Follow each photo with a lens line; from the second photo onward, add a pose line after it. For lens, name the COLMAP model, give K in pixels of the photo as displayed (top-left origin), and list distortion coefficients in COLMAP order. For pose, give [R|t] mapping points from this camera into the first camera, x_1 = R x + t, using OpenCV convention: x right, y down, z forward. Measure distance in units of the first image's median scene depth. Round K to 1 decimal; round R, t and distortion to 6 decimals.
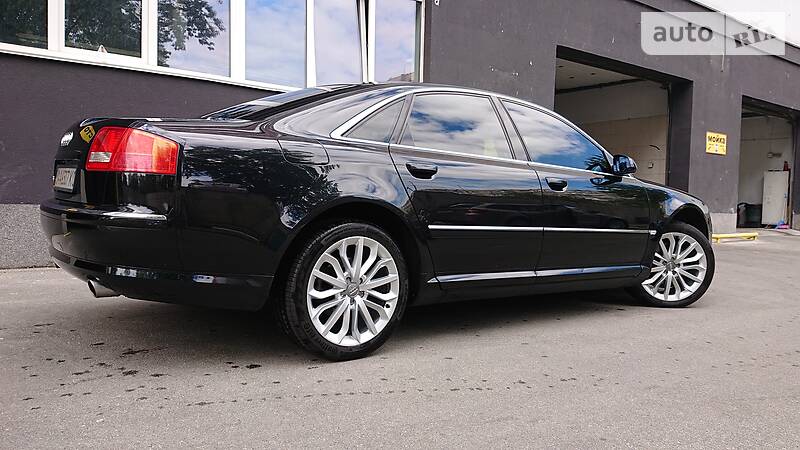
lens RADIAL K [[598.8, 0, 400.0], [0, 598.8, 225.0], [0, 0, 1]] dist [0.139875, -0.231327]
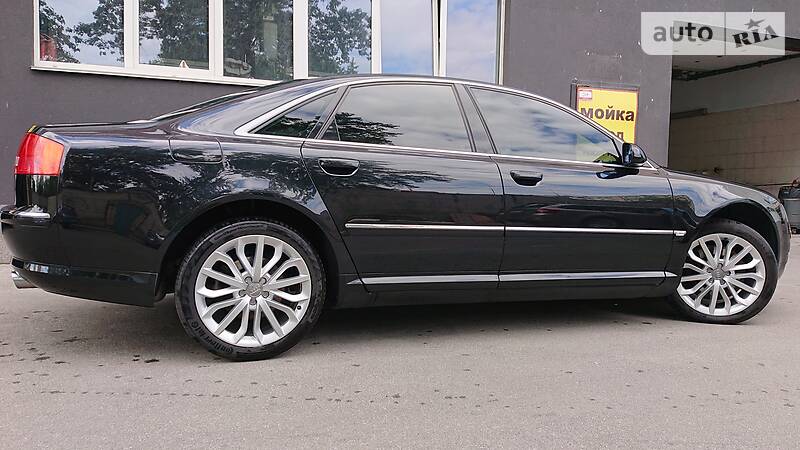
lens RADIAL K [[598.8, 0, 400.0], [0, 598.8, 225.0], [0, 0, 1]] dist [0.139875, -0.231327]
pose [[0.958534, 0.001946, -0.284973, 0.419995], [-0.001905, 0.999998, 0.000420, 0.001706], [0.284973, 0.000141, 0.958535, 0.119886]]
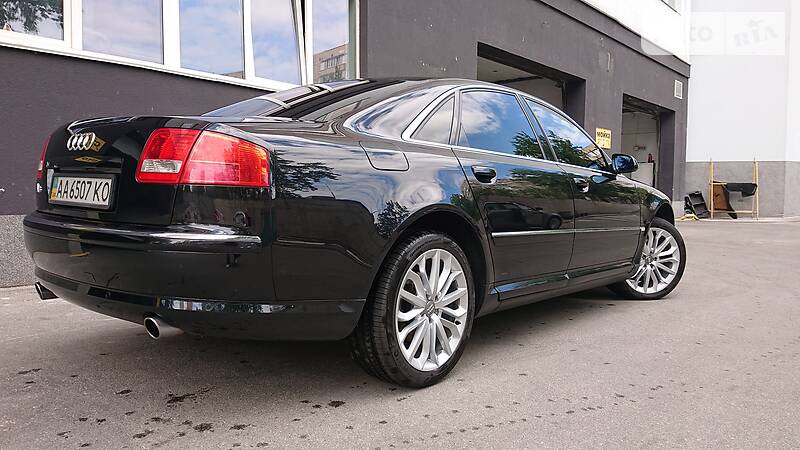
lens RADIAL K [[598.8, 0, 400.0], [0, 598.8, 225.0], [0, 0, 1]] dist [0.139875, -0.231327]
pose [[0.975794, -0.029528, 0.216689, -0.308056], [0.026638, 0.999513, 0.016244, -0.032333], [-0.217063, -0.010079, 0.976106, 0.123858]]
